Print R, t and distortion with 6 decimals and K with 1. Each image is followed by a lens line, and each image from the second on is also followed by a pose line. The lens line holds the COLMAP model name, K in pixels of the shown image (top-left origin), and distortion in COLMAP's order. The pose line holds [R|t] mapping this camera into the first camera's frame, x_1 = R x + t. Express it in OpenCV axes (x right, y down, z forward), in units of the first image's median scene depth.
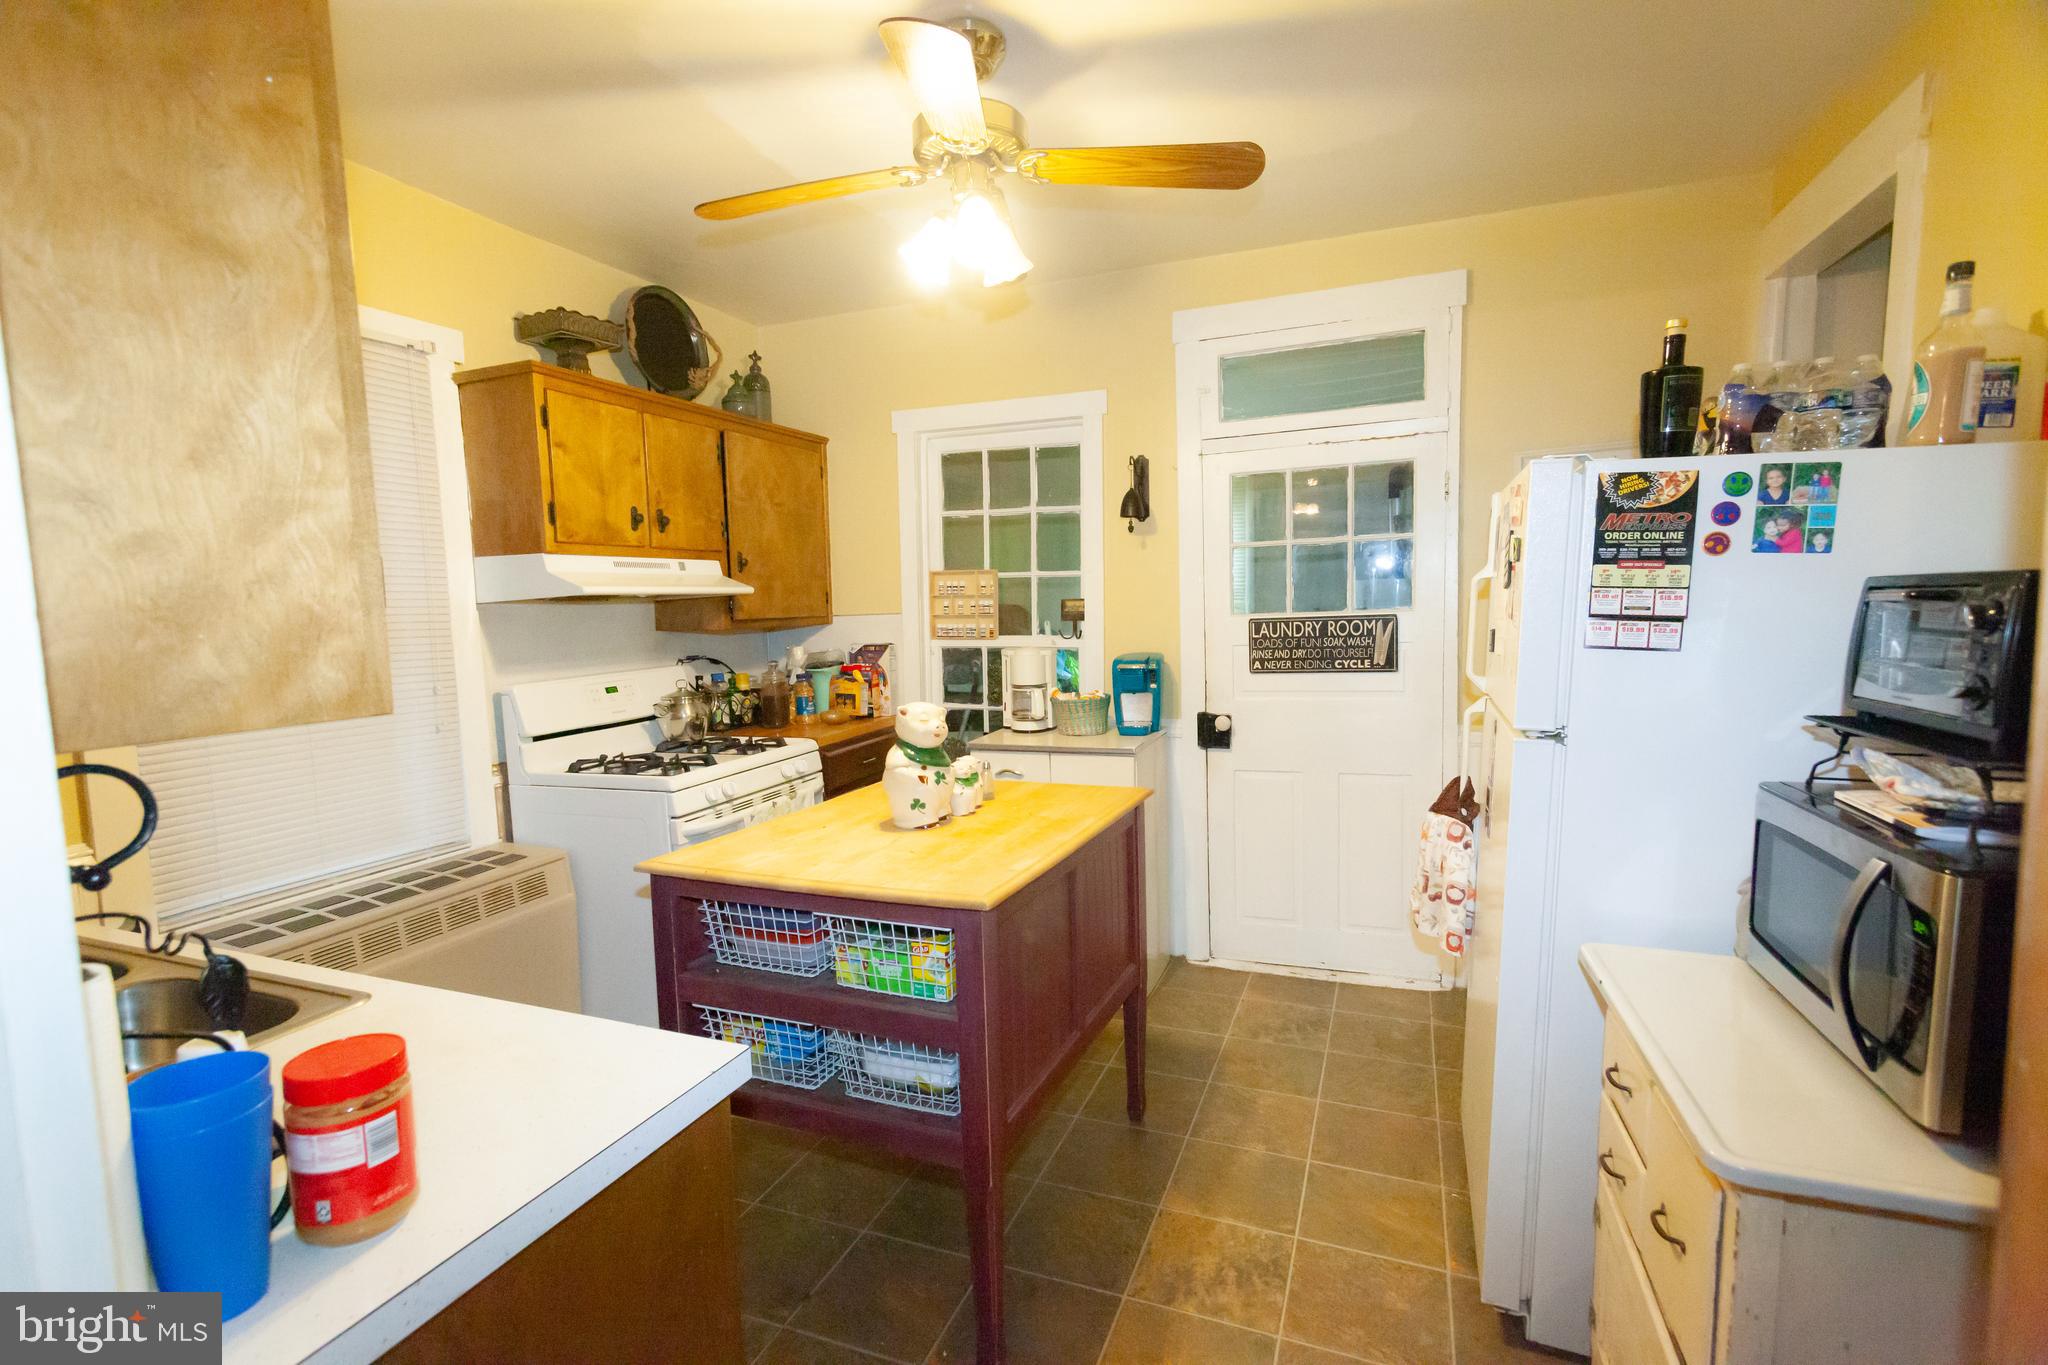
lens RADIAL K [[961.5, 0, 1024.0], [0, 961.5, 682.5], [0, 0, 1]] dist [0.001543, 0.000181]
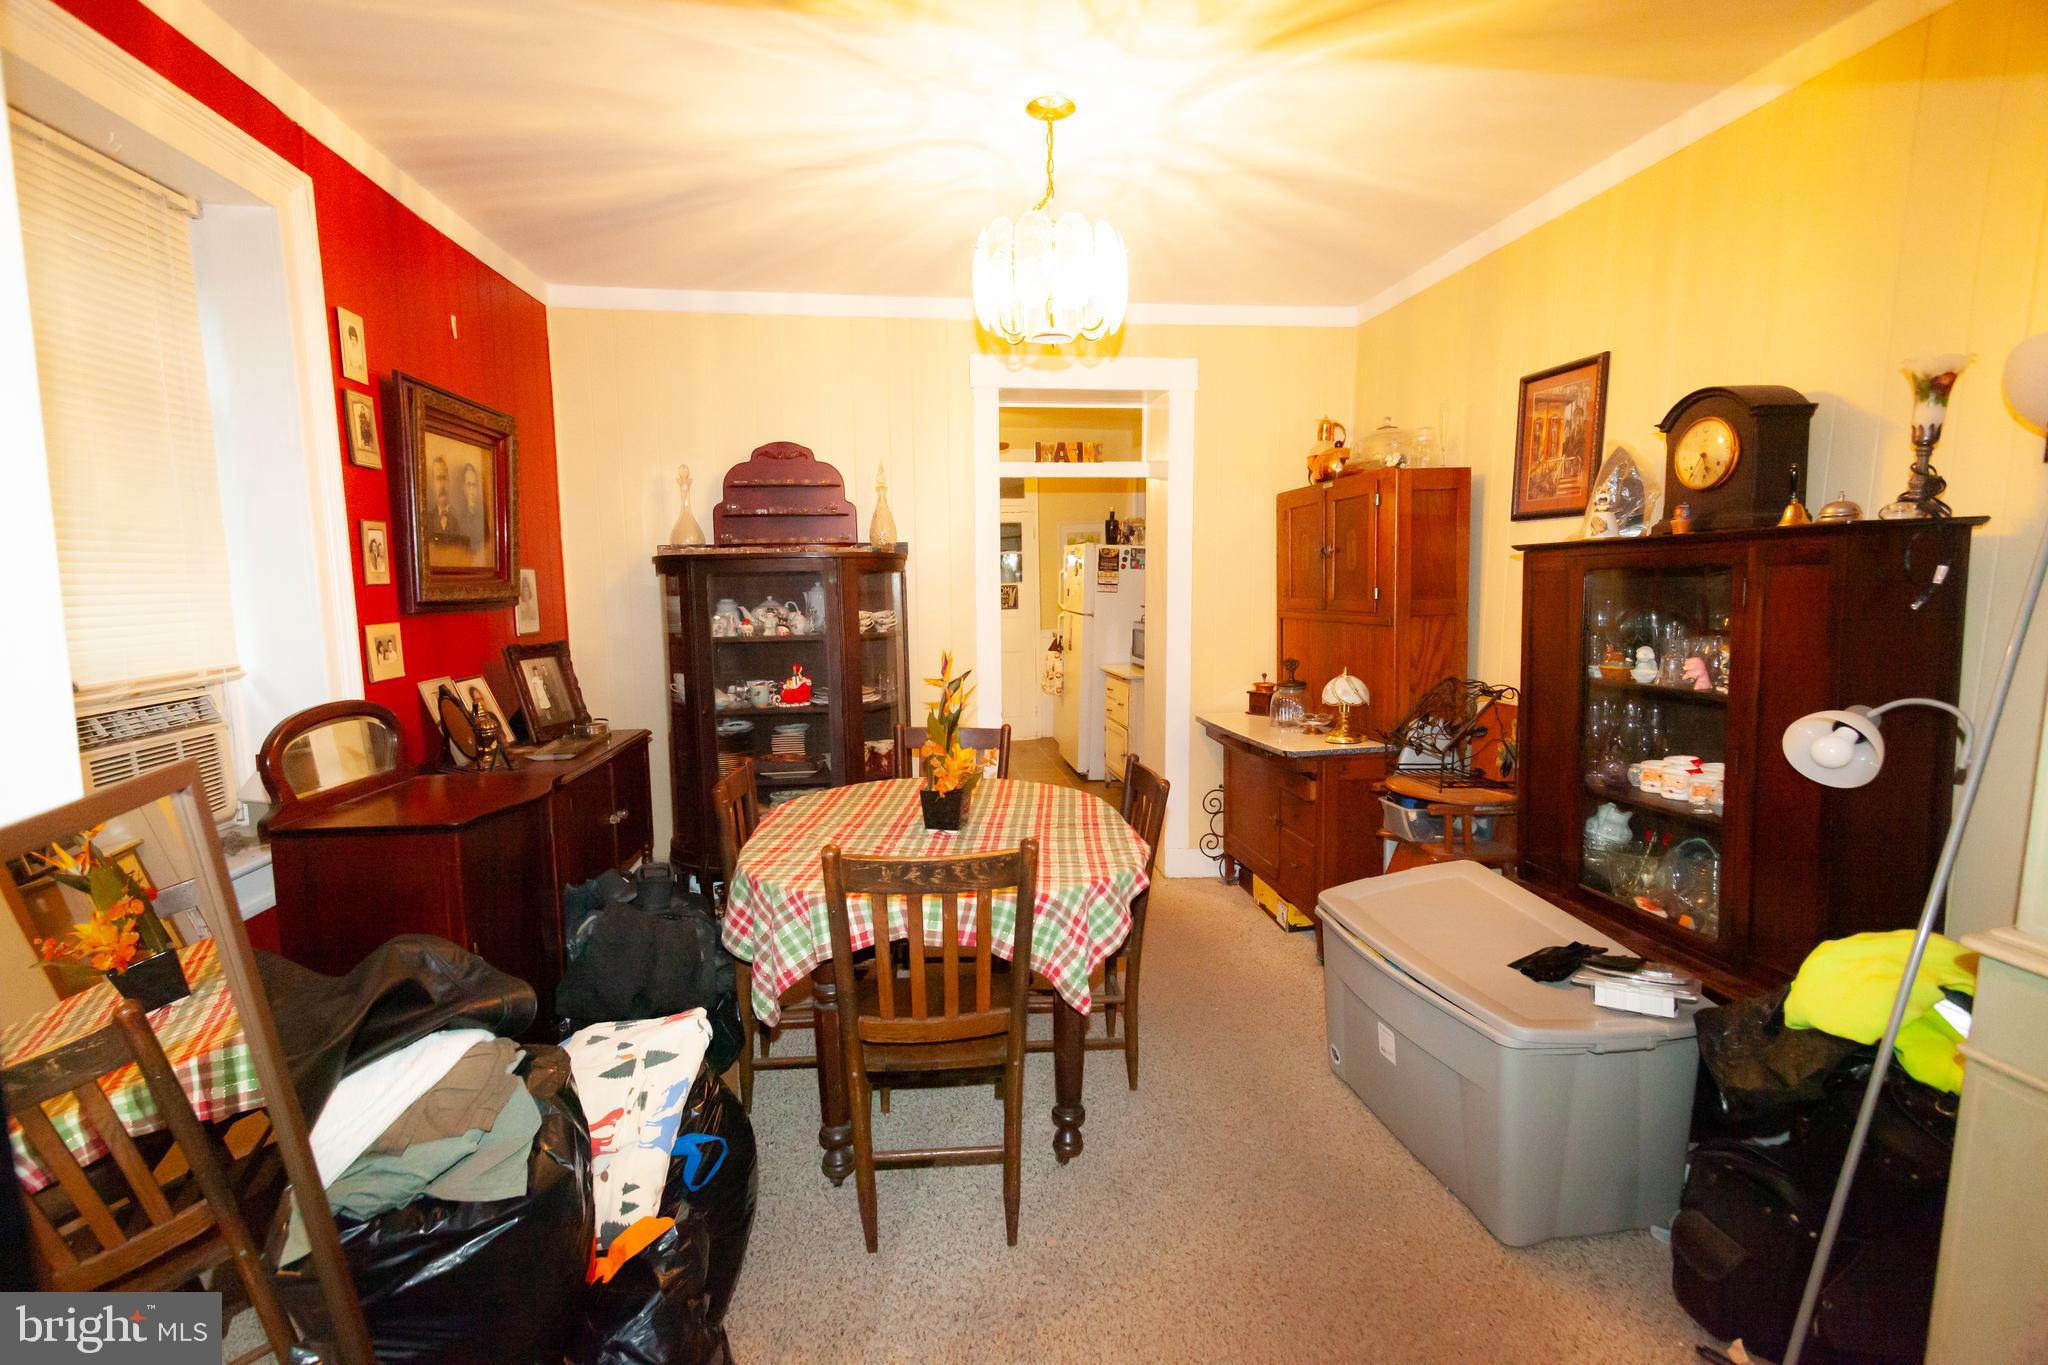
lens RADIAL K [[961.5, 0, 1024.0], [0, 961.5, 682.5], [0, 0, 1]] dist [0.001543, 0.000181]
pose [[0.866884, -0.053845, 0.495593, -1.607018], [0.042177, 0.998507, 0.034710, 0.179902], [-0.496722, -0.009187, 0.867861, -2.217753]]
